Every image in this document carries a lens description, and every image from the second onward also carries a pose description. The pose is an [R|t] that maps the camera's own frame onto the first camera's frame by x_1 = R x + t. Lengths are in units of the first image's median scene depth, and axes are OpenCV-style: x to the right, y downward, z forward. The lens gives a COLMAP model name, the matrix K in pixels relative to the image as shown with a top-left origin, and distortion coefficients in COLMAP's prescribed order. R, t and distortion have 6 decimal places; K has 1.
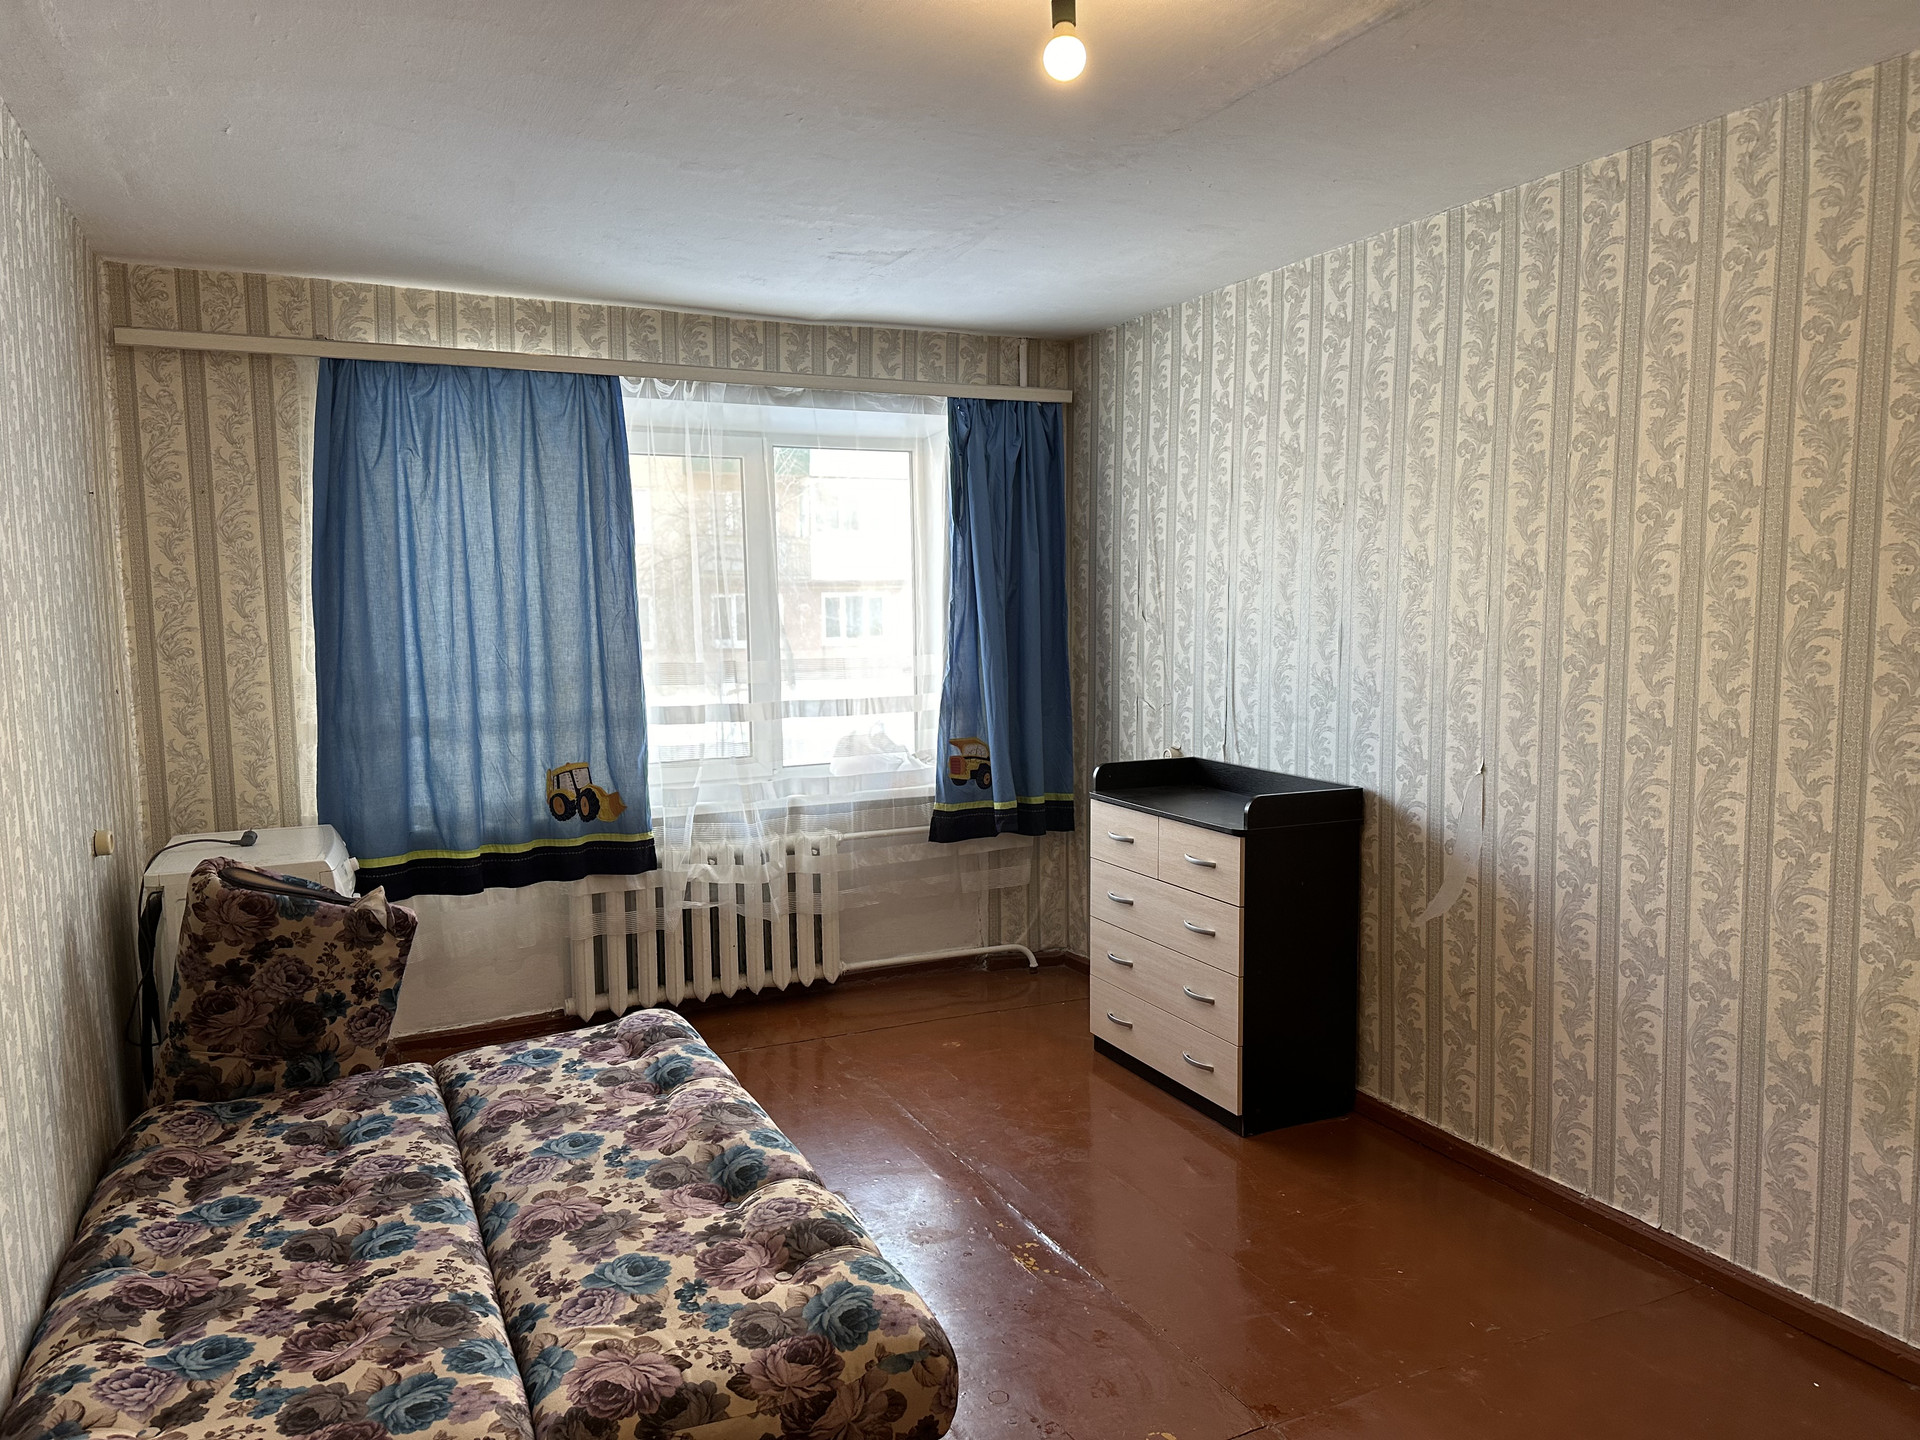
lens RADIAL K [[1363.9, 0, 961.3], [0, 1363.9, 748.9], [0, 0, 1]] dist [-0.048383, -0.003999]
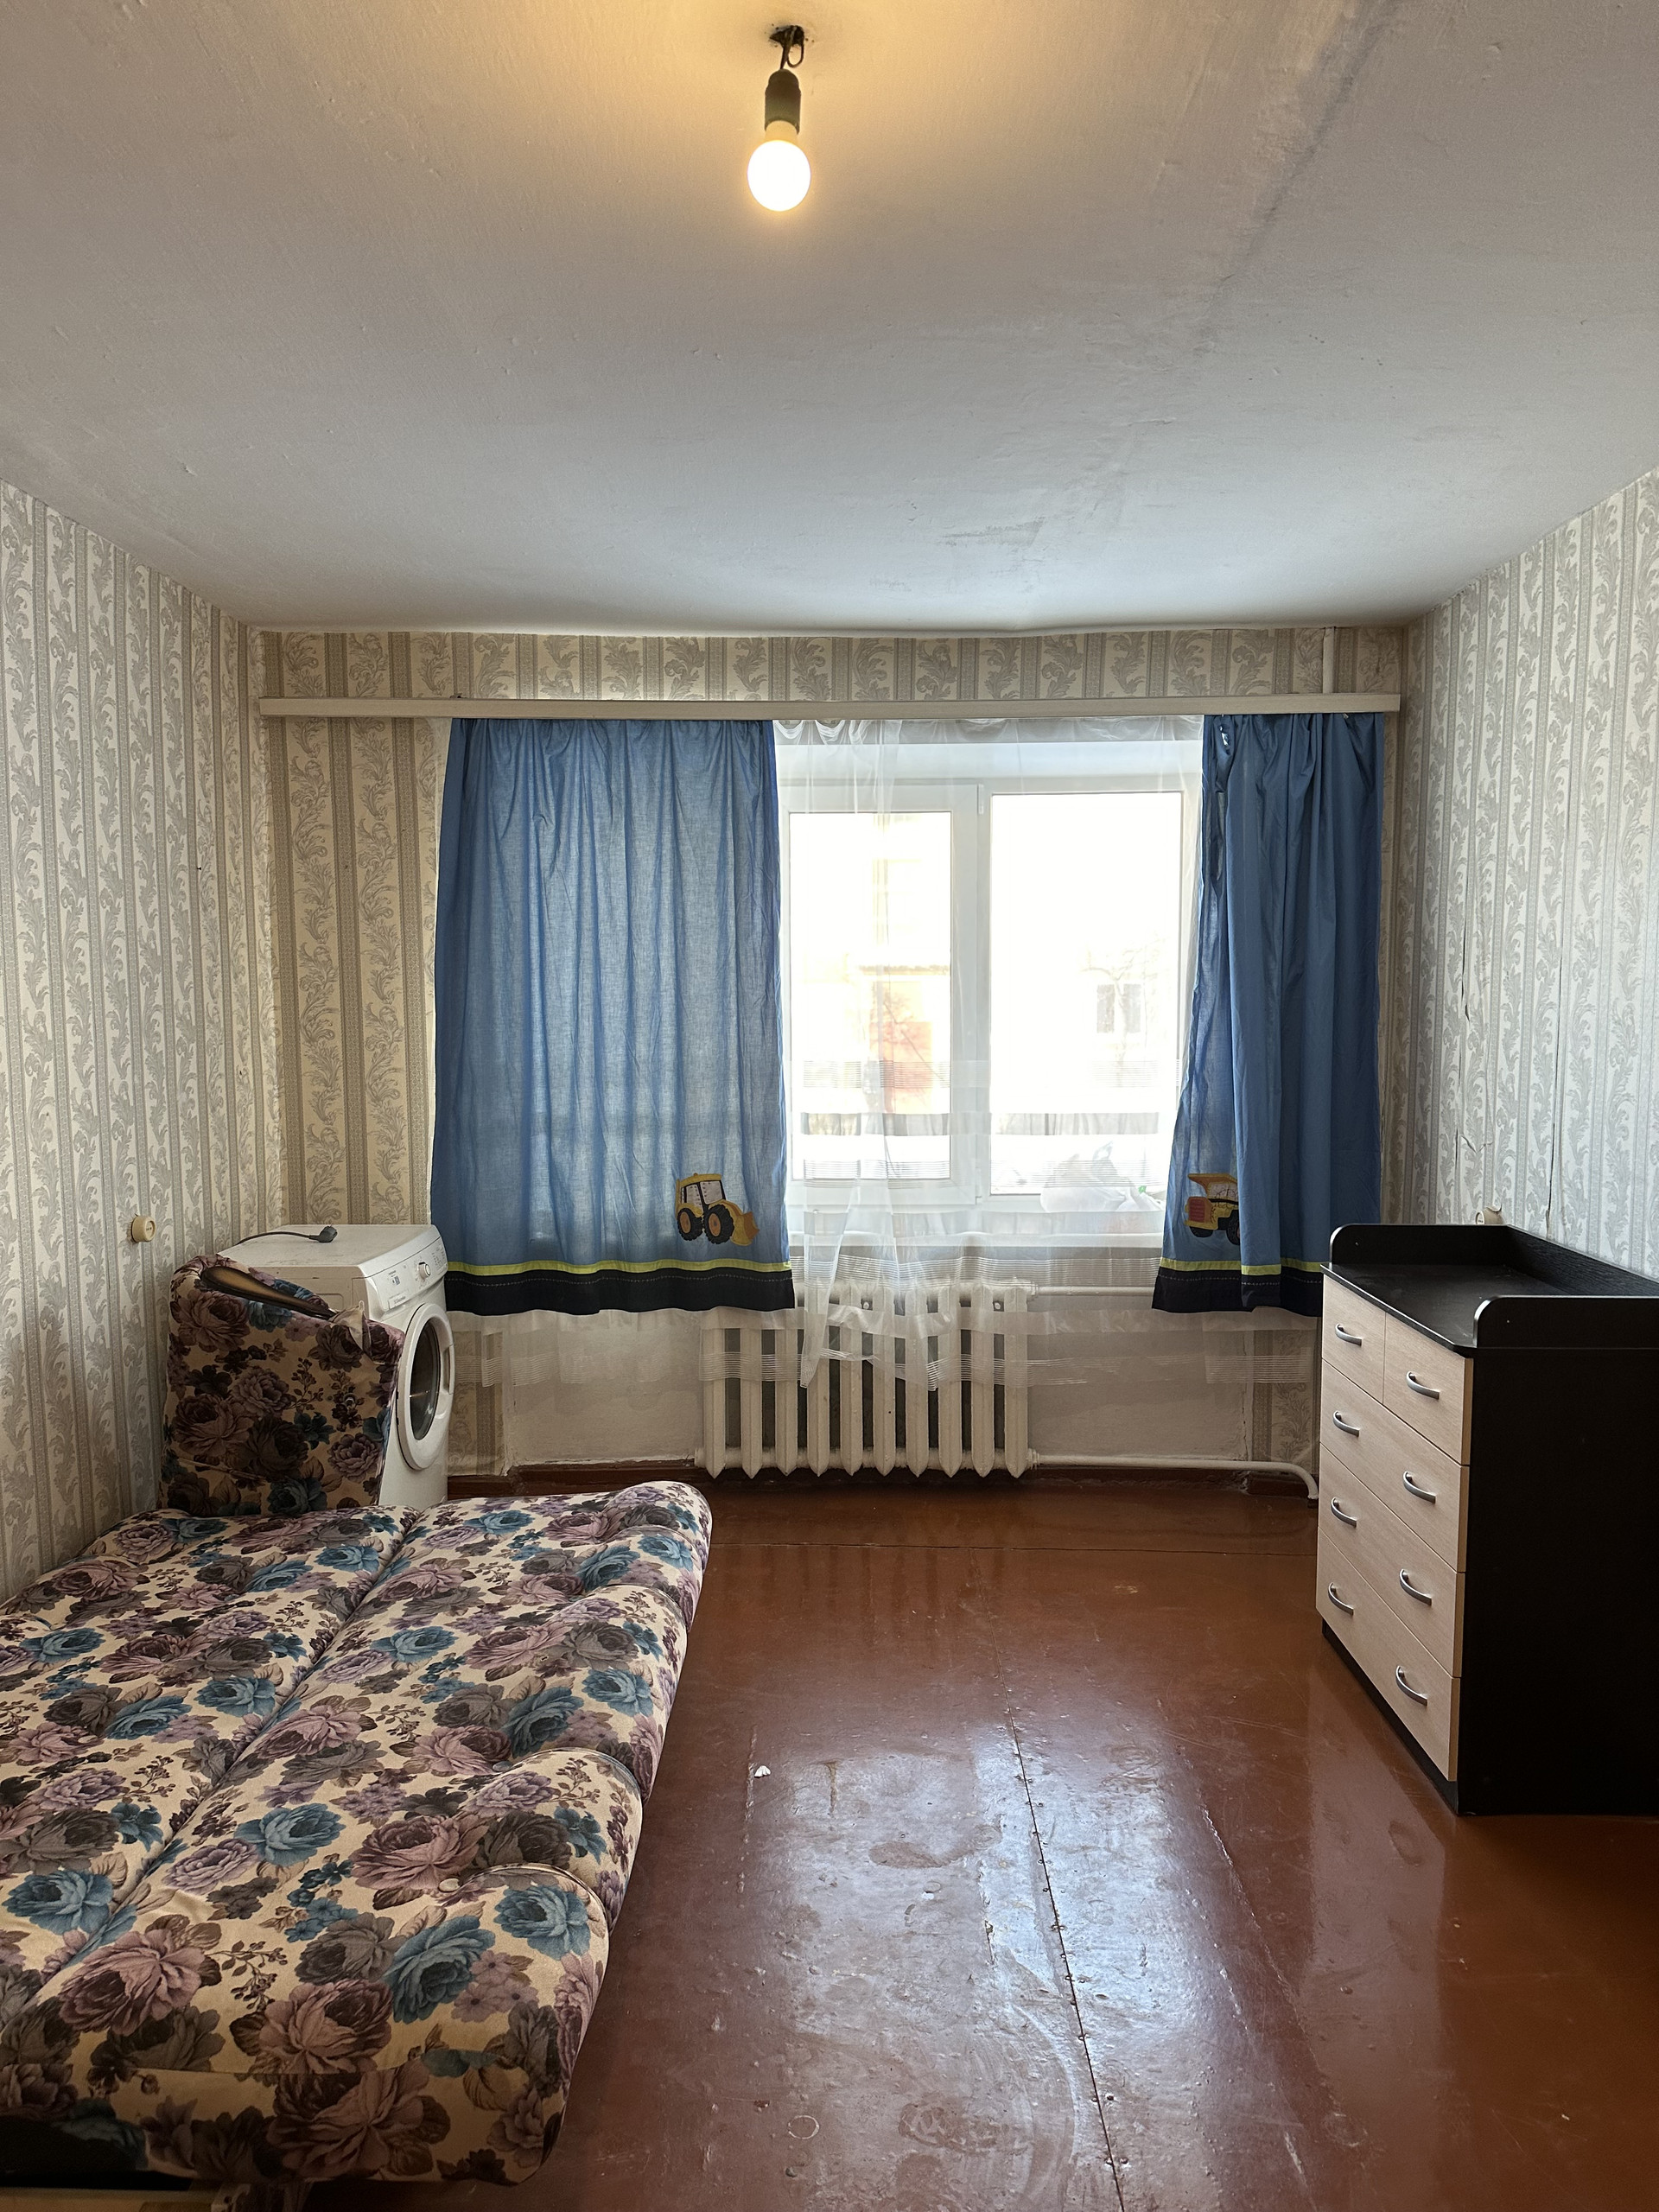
lens RADIAL K [[1542.0, 0, 829.5], [0, 1542.0, 1106.0], [0, 0, 1]] dist [0.084633, -0.155238]
pose [[0.880995, 0.043710, -0.471102, 0.252395], [-0.057446, 0.998239, -0.014810, -0.023776], [0.469625, 0.040111, 0.881954, 0.181500]]
